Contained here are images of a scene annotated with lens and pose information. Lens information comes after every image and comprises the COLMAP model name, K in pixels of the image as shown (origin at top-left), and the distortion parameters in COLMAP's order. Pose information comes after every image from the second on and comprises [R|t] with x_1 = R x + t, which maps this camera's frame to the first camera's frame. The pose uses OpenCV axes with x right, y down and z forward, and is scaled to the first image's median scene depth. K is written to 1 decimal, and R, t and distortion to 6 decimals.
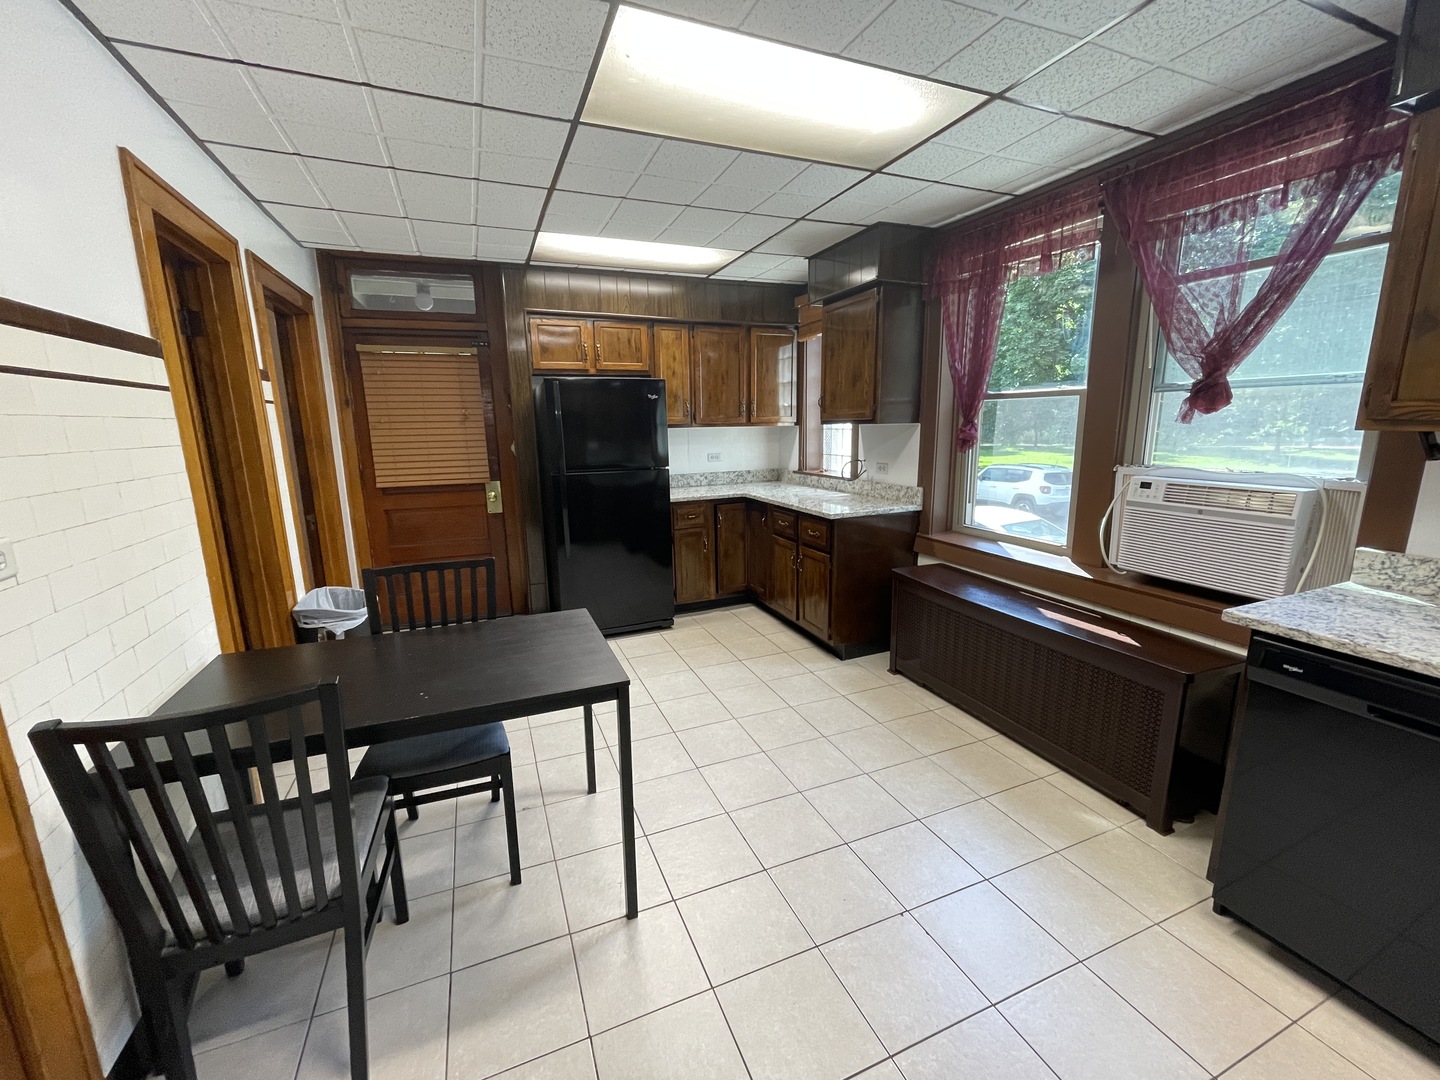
lens RADIAL K [[585.3, 0, 719.6], [0, 585.3, 535.6], [0, 0, 1]] dist [-0.001004, -0.000508]
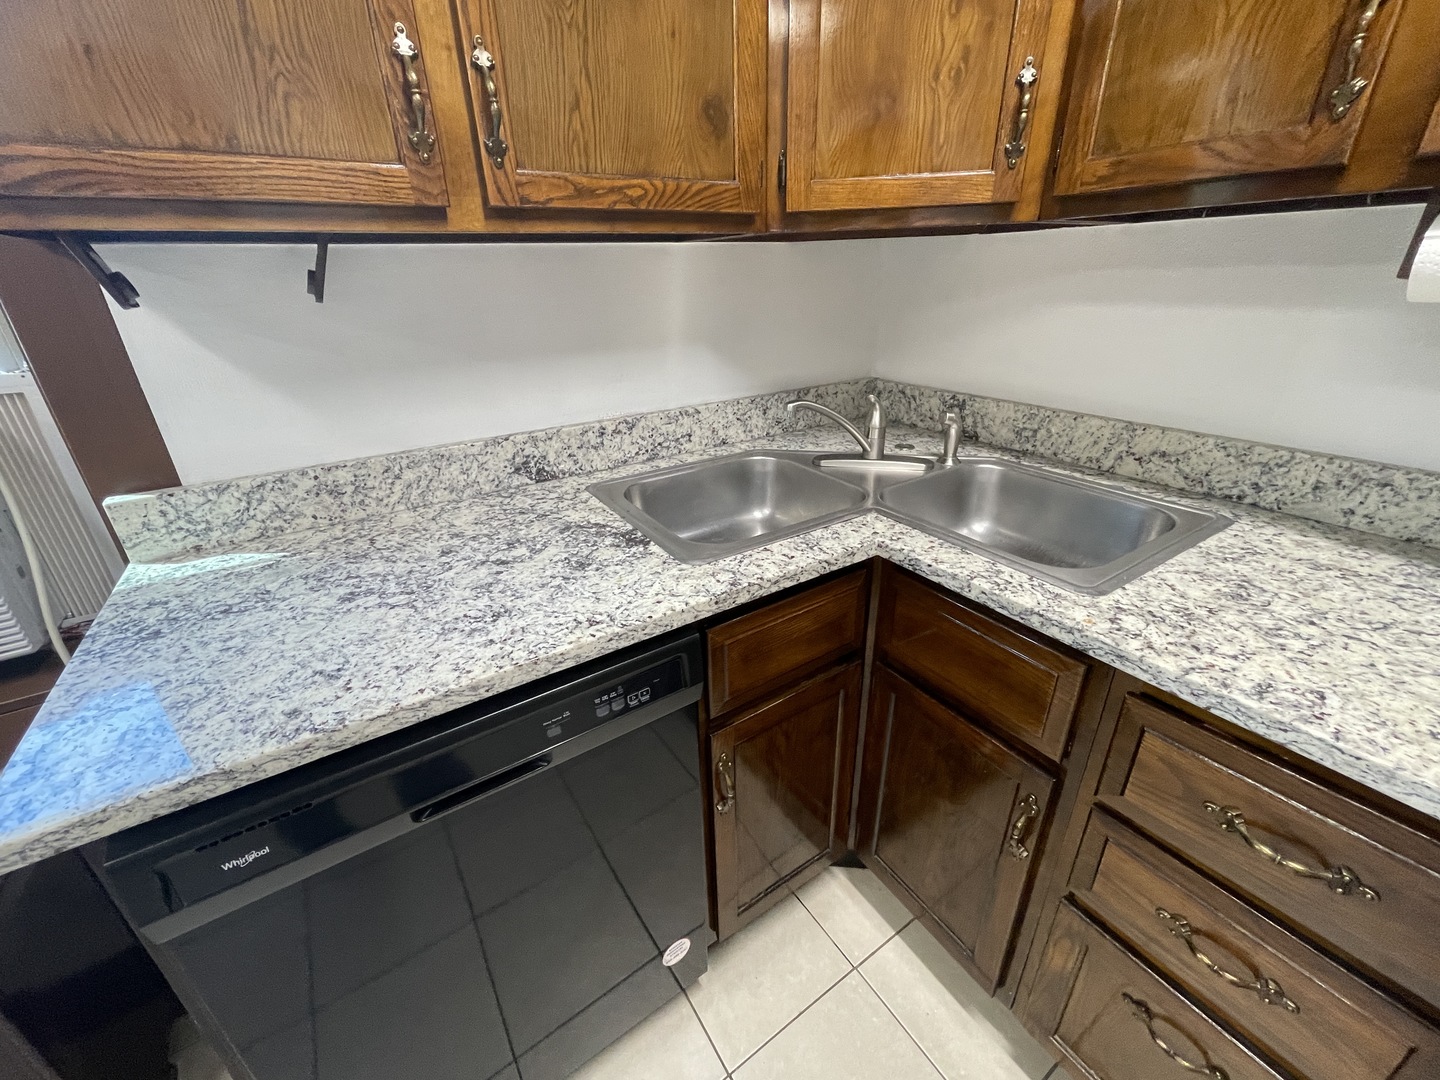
lens RADIAL K [[585.4, 0, 709.1], [0, 585.4, 531.5], [0, 0, 1]] dist [0.001707, 0.000098]
pose [[-0.180356, -0.377062, 0.908458, 0.440552], [0.220906, 0.884481, 0.410967, -0.041199], [-0.958474, 0.274805, -0.076227, 0.455109]]
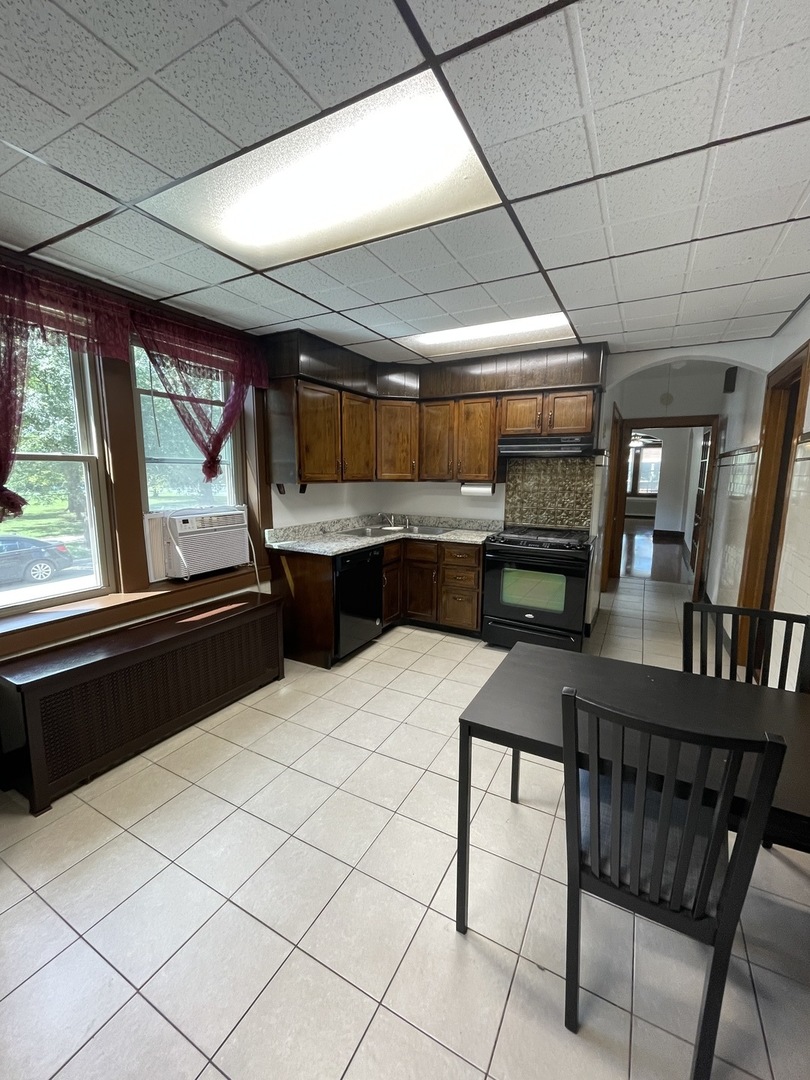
lens RADIAL K [[439.0, 0, 405.0], [0, 439.0, 540.0], [0, 0, 1]] dist [0.001707, 0.000098]
pose [[-0.630457, -0.101823, 0.769516, -0.651701], [0.157540, 0.953942, 0.255297, -0.280943], [-0.760069, 0.282184, -0.585378, 1.417643]]
